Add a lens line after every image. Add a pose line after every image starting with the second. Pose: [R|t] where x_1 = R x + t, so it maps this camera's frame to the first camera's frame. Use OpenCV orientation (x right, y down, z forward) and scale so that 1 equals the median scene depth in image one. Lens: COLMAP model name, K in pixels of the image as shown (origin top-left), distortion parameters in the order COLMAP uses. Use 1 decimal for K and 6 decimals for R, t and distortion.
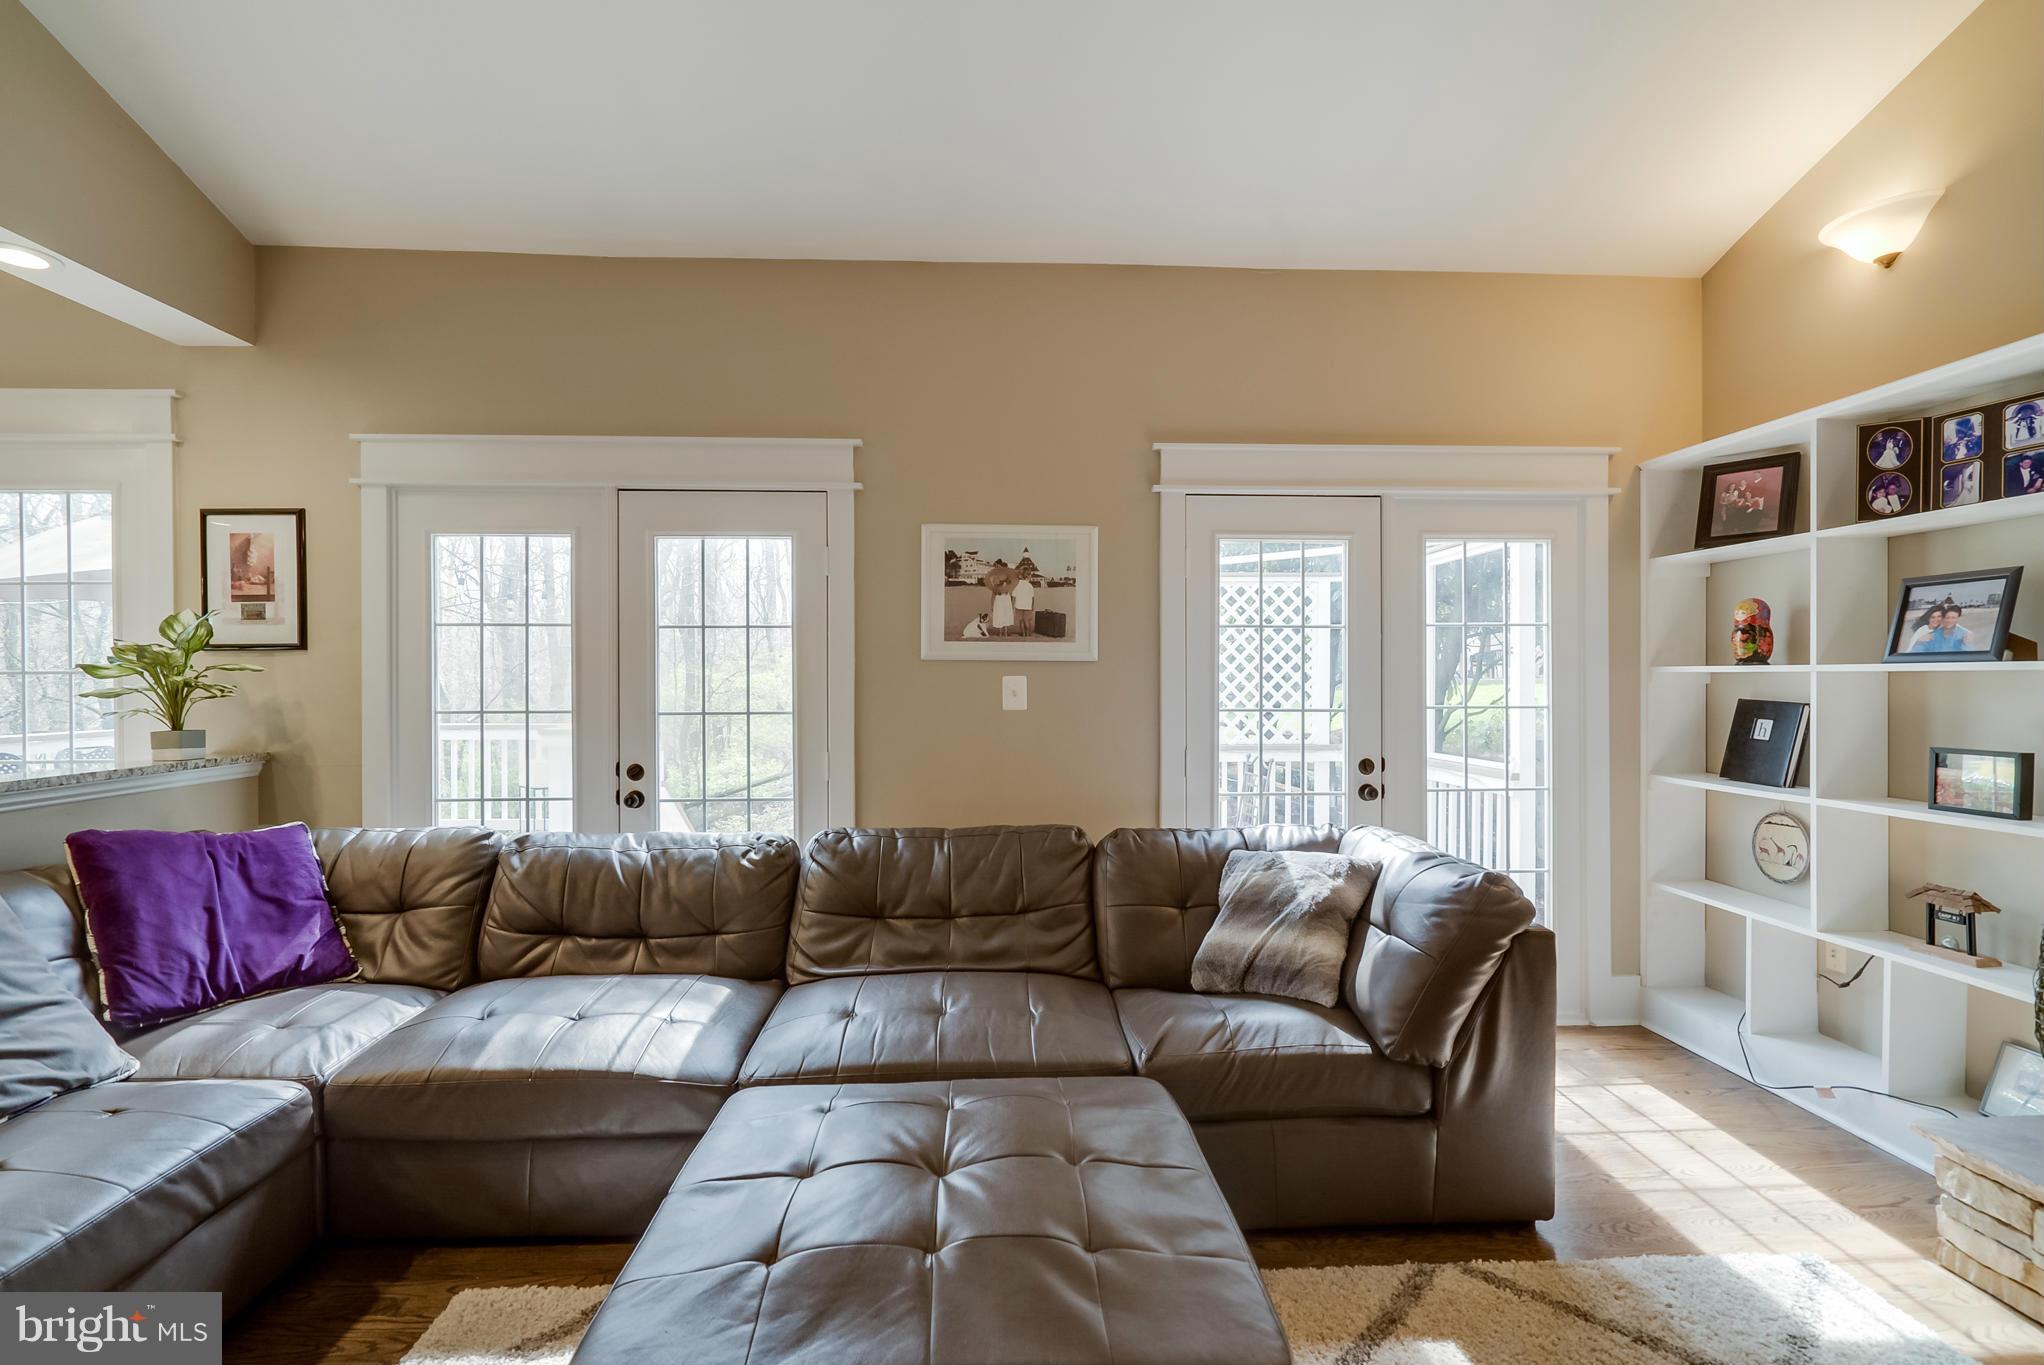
lens RADIAL K [[919.1, 0, 1017.4], [0, 919.1, 683.3], [0, 0, 1]] dist [-0.005003, 0.000245]
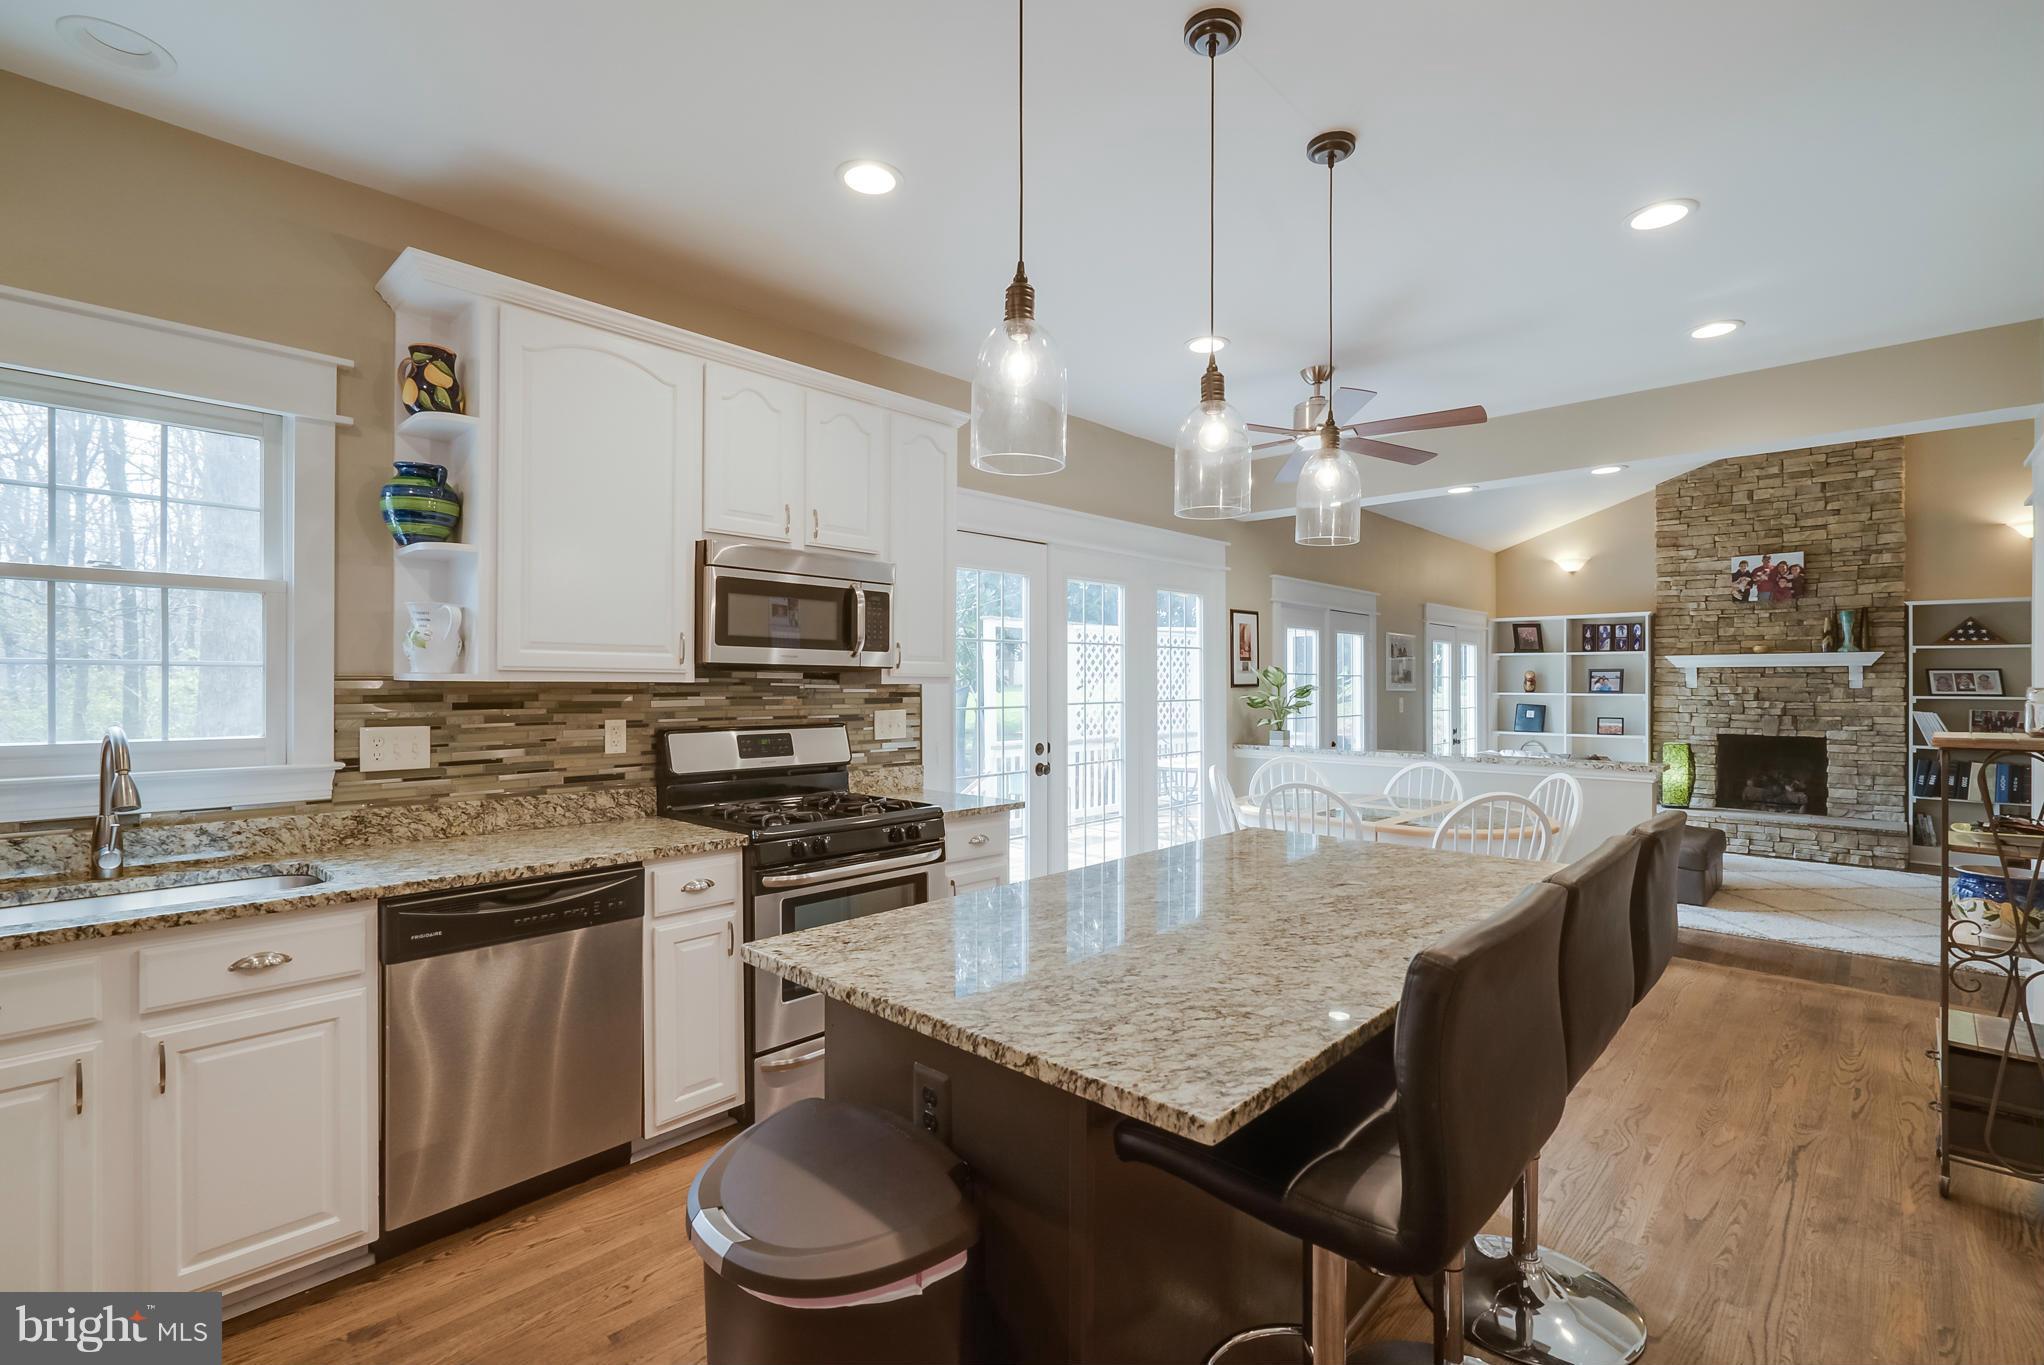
lens RADIAL K [[929.4, 0, 1011.5], [0, 929.4, 684.3], [0, 0, 1]] dist [-0.018318, 0.010486]
pose [[0.721325, 0.002120, 0.692594, -2.558196], [0.000887, 0.999992, -0.003985, -0.036808], [-0.692596, 0.003489, 0.721317, -0.016873]]
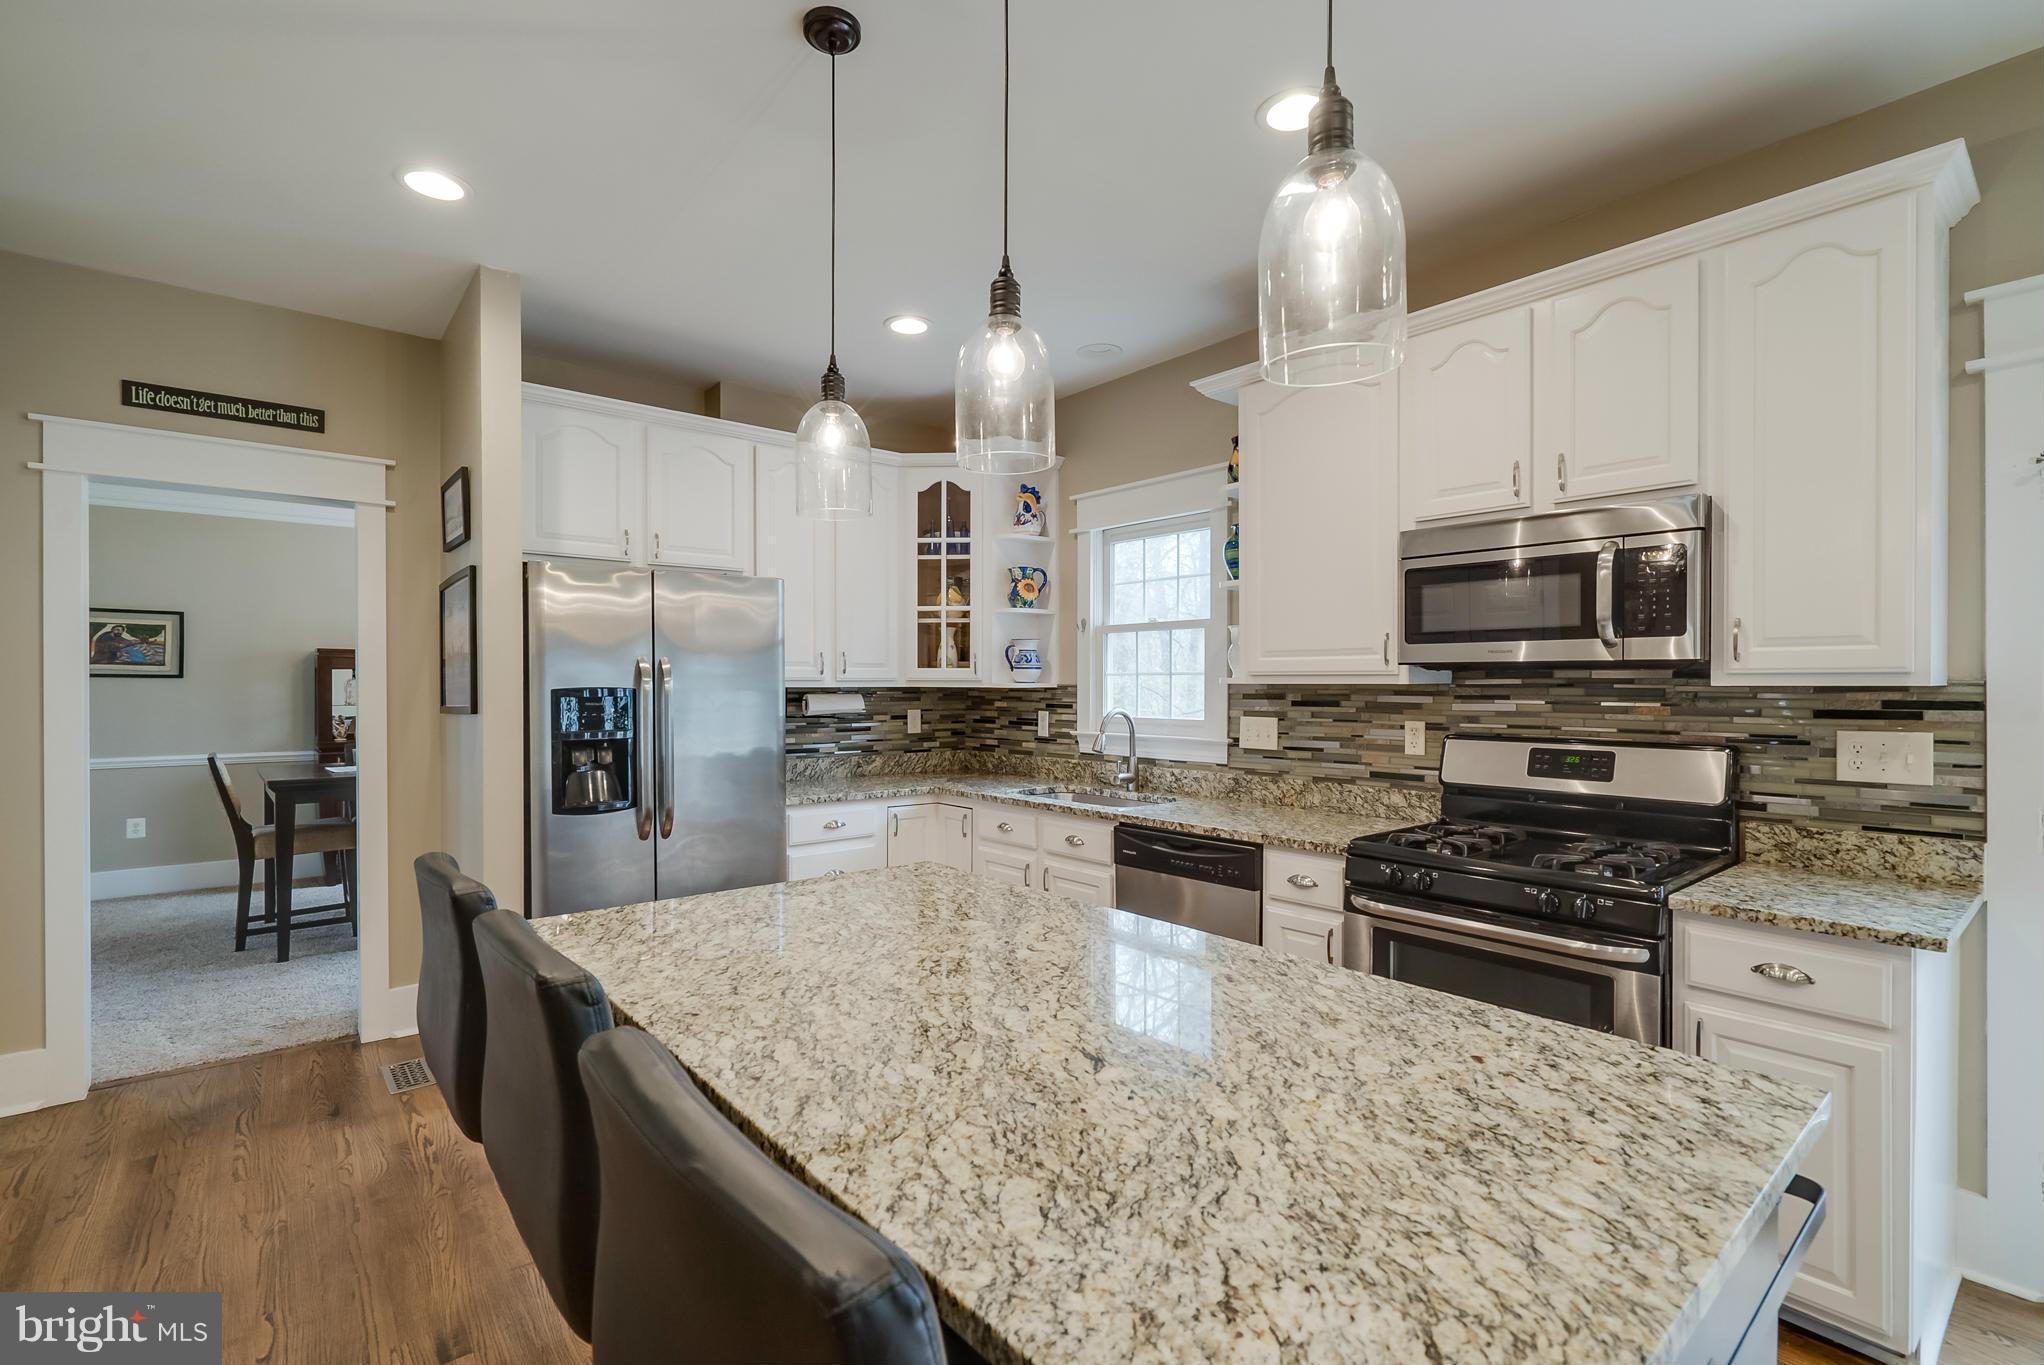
lens RADIAL K [[913.3, 0, 1026.6], [0, 913.3, 686.3], [0, 0, 1]] dist [-0.002246, 0.000423]
pose [[0.610916, 0.002779, -0.791690, -1.648157], [-0.003261, 0.999994, 0.000994, -0.040564], [0.791688, 0.001974, 0.610922, 0.060971]]
